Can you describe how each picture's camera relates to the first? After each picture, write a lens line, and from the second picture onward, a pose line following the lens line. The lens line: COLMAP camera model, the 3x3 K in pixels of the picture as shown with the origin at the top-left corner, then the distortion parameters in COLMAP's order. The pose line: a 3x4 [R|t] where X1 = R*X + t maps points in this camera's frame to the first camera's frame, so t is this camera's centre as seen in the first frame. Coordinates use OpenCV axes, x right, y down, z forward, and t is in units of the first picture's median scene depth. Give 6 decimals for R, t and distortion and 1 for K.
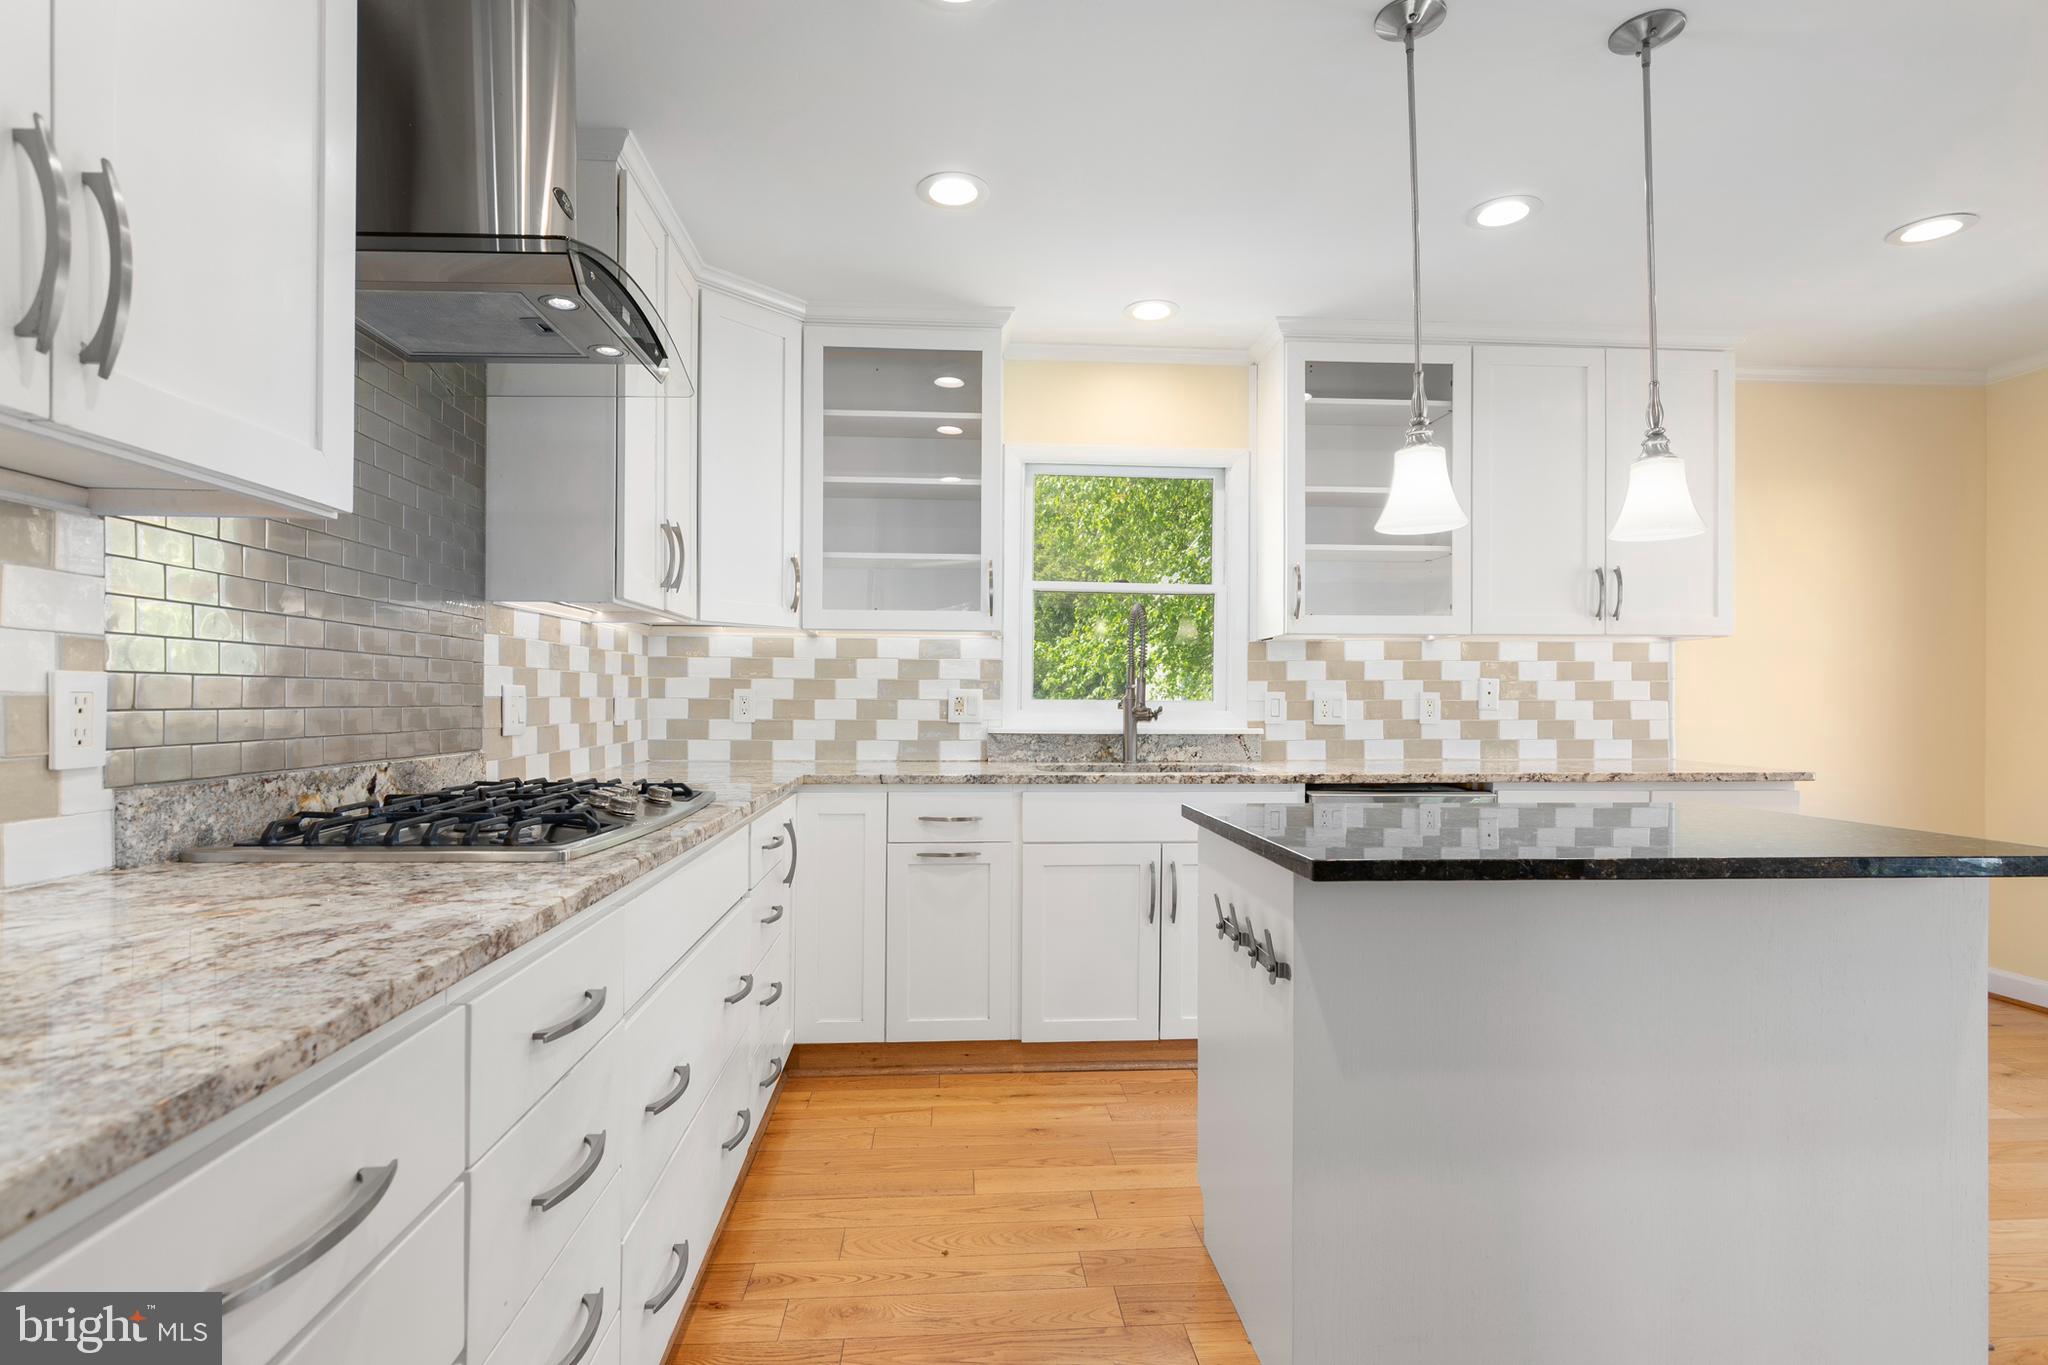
lens RADIAL K [[1063.0, 0, 1024.0], [0, 1063.0, 682.5], [0, 0, 1]] dist [0.004920, 0.000518]
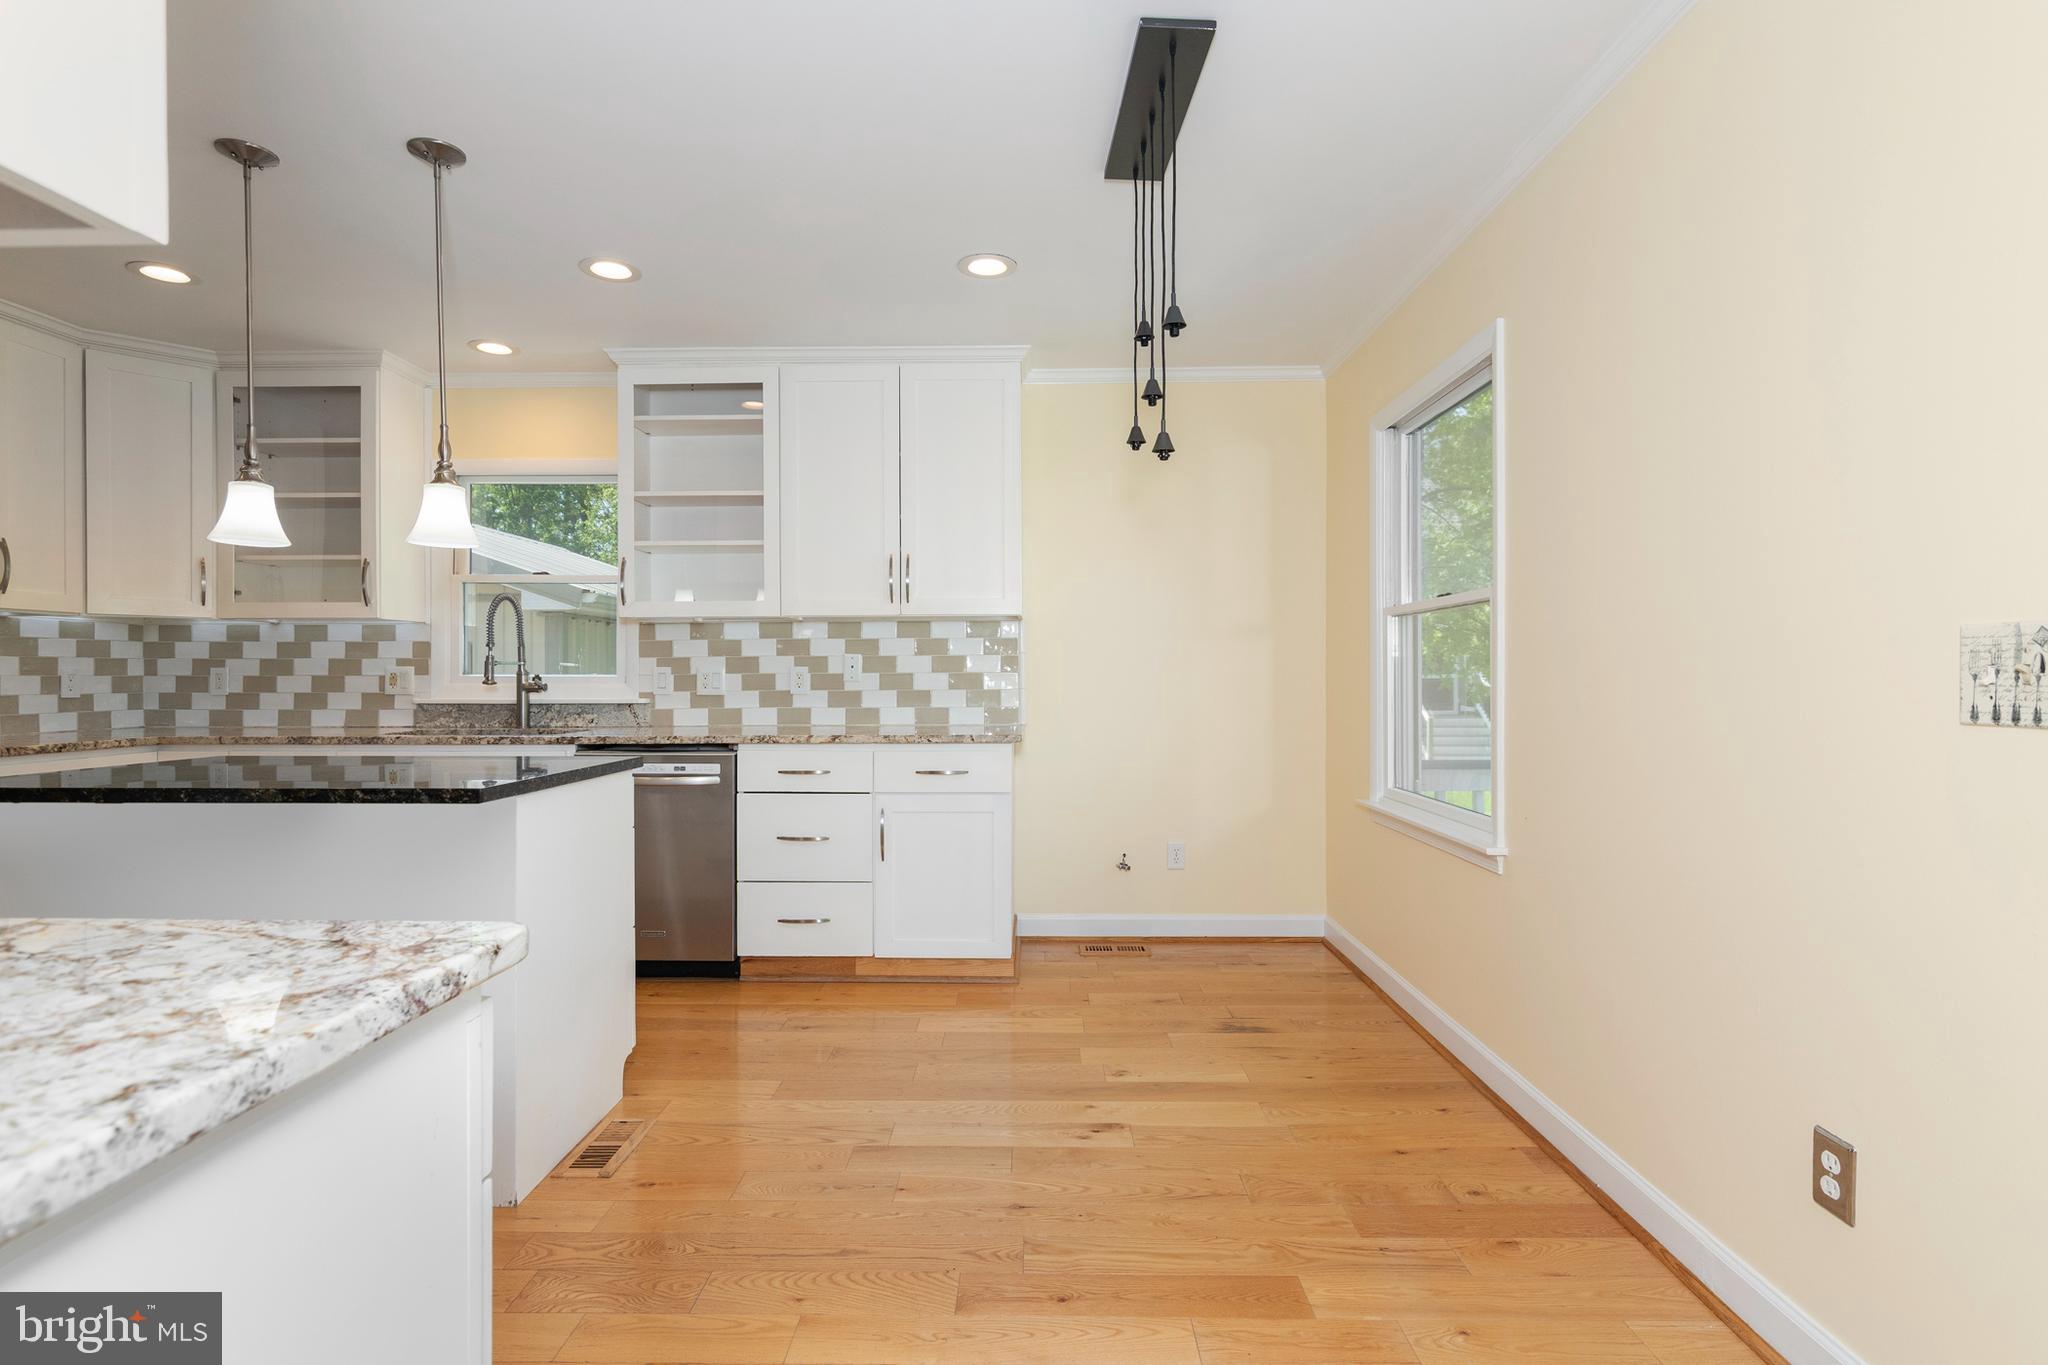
lens RADIAL K [[1063.0, 0, 1024.0], [0, 1063.0, 682.5], [0, 0, 1]] dist [0.004920, 0.000518]
pose [[0.994260, -0.005306, -0.106863, 0.771302], [0.007839, 0.999698, 0.023298, 0.001760], [0.106707, -0.024002, 0.994001, -0.112566]]
